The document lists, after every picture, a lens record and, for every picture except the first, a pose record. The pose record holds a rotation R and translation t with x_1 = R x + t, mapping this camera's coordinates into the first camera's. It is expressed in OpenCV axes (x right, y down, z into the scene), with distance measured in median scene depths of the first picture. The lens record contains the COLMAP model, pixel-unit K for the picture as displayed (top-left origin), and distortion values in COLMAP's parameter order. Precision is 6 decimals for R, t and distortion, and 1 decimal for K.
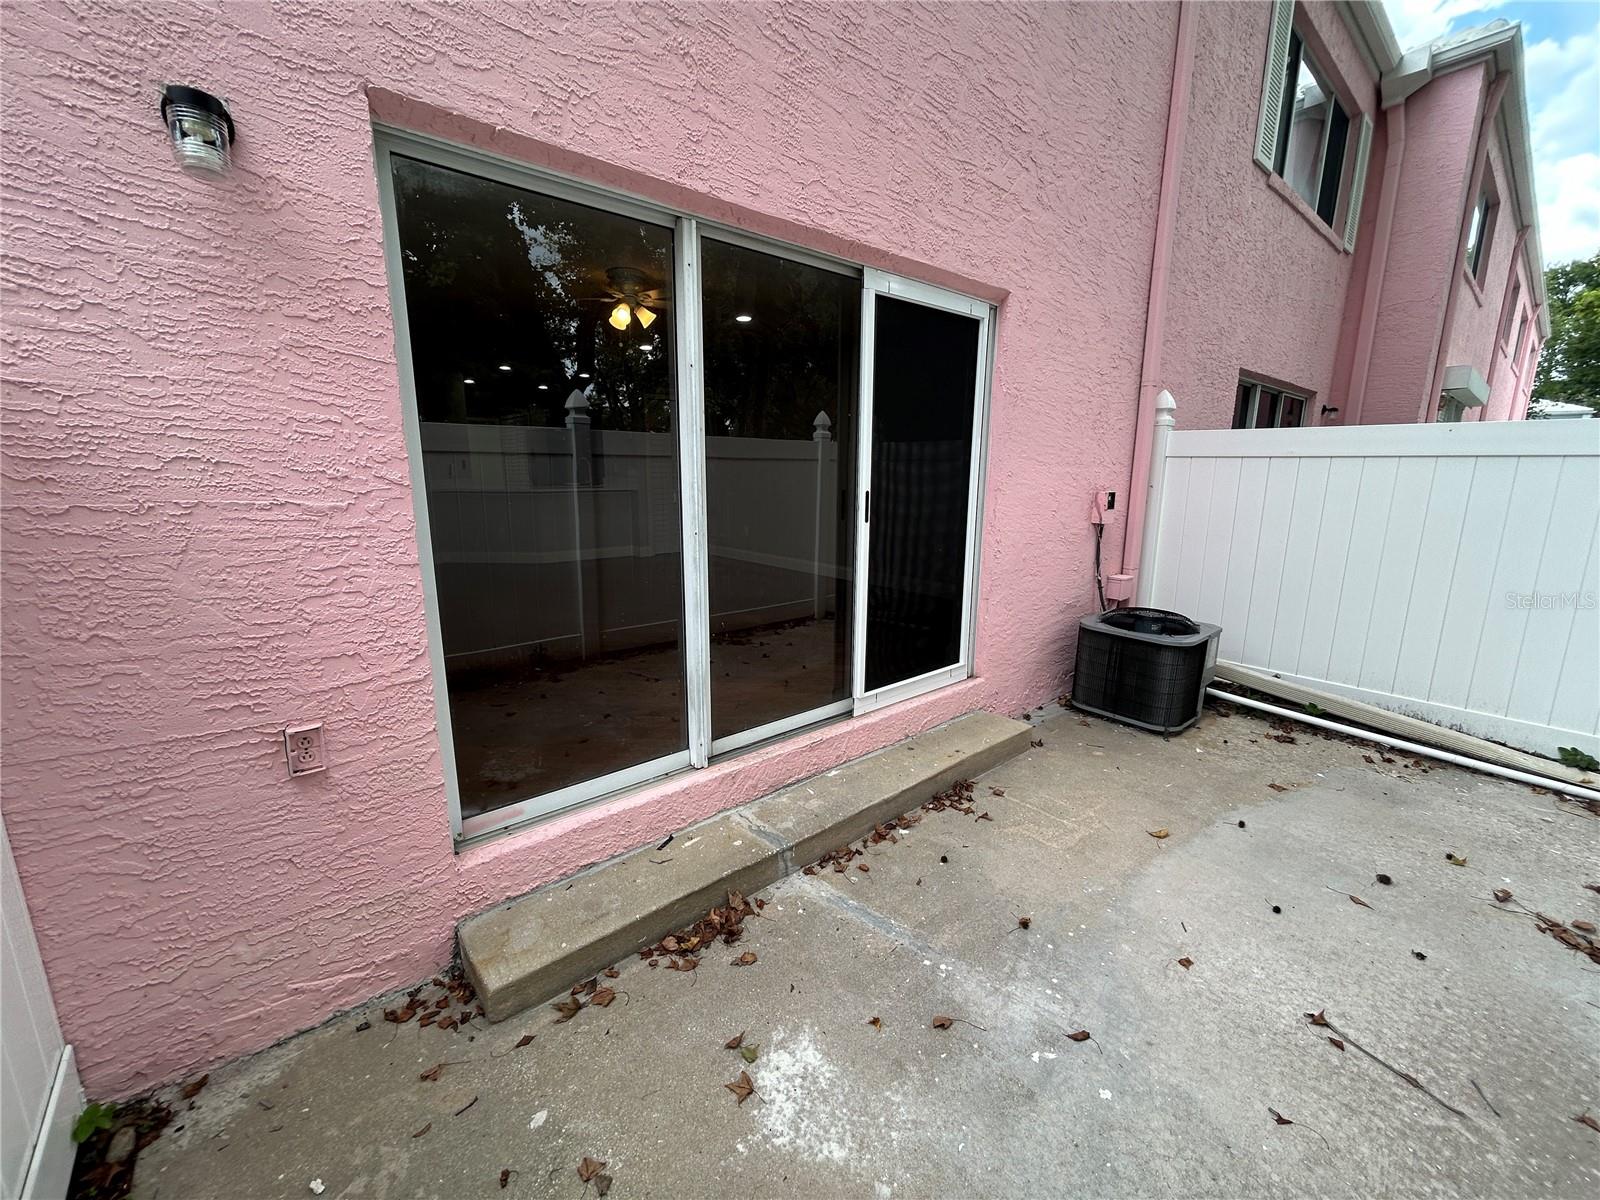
lens RADIAL K [[642.6, 0, 798.8], [0, 642.6, 601.1], [0, 0, 1]] dist [0.000723, 0.000020]
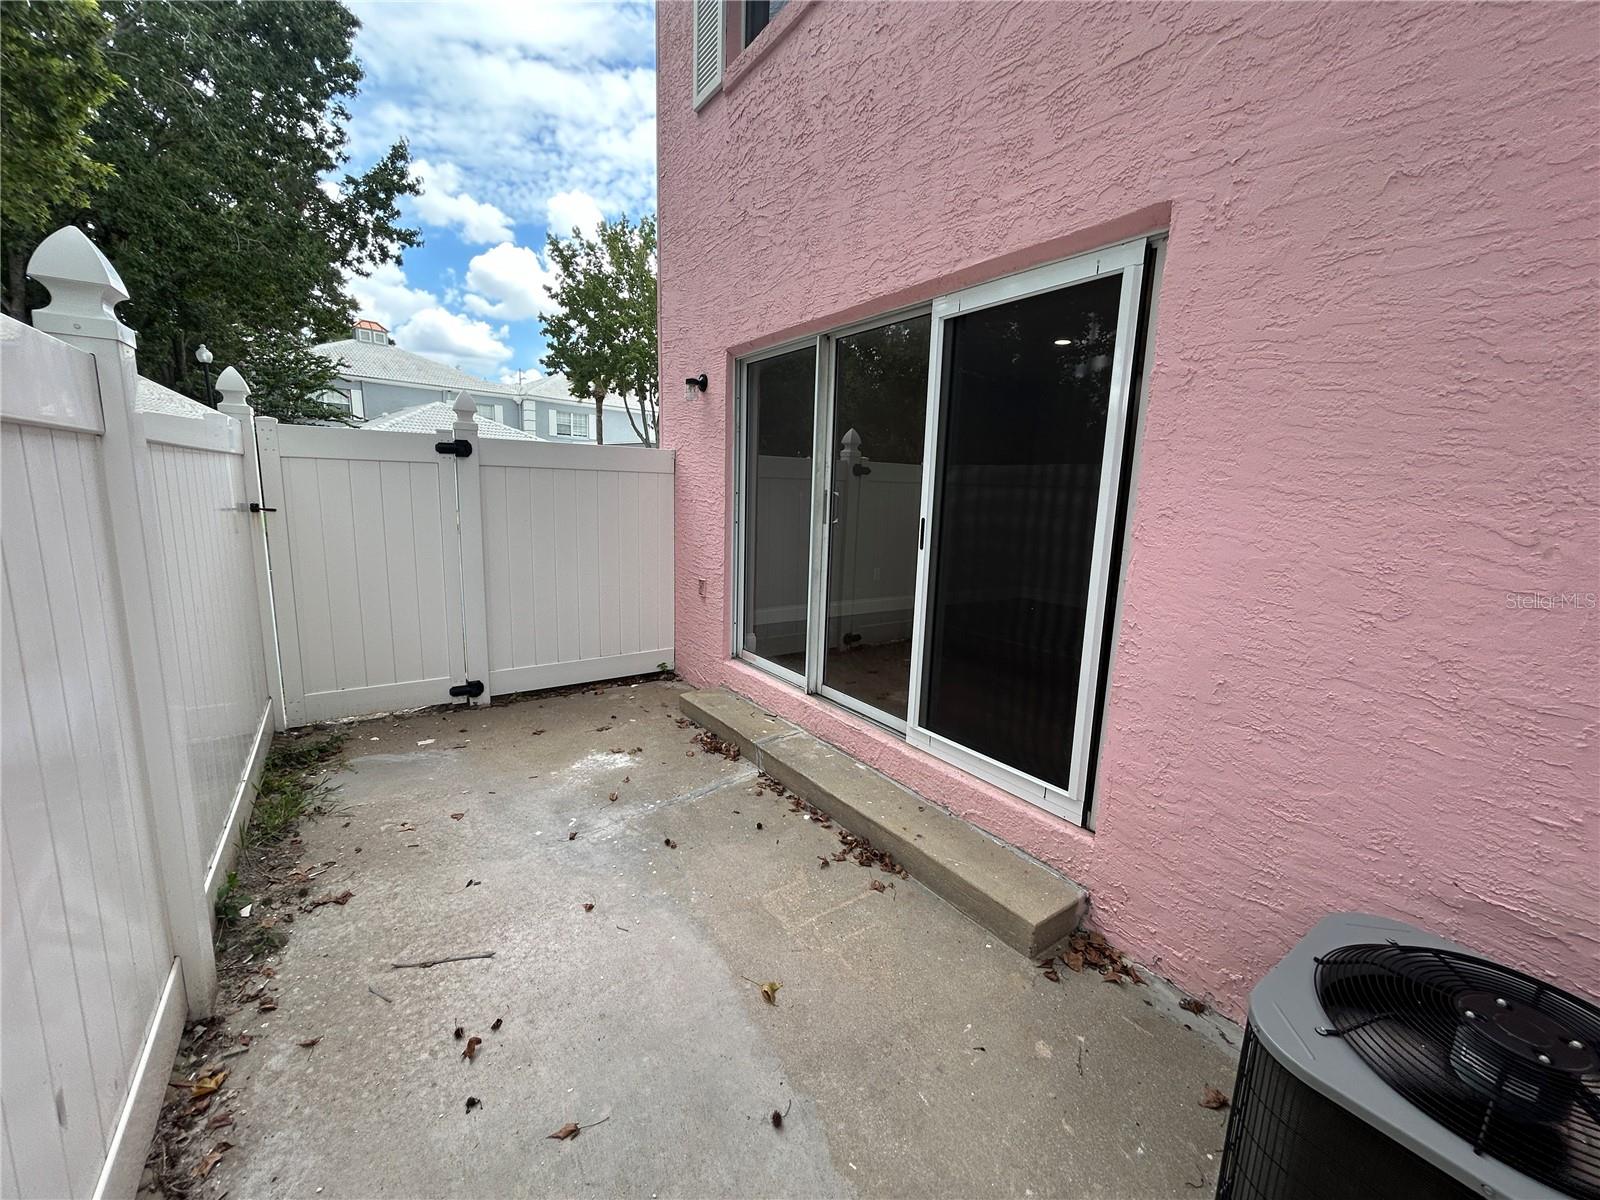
lens RADIAL K [[642.6, 0, 798.8], [0, 642.6, 601.1], [0, 0, 1]] dist [0.000723, 0.000020]
pose [[-0.103601, 0.166533, -0.980578, 1.277894], [-0.228965, 0.955412, 0.186450, -0.217153], [0.967906, 0.243835, -0.060851, 1.031508]]
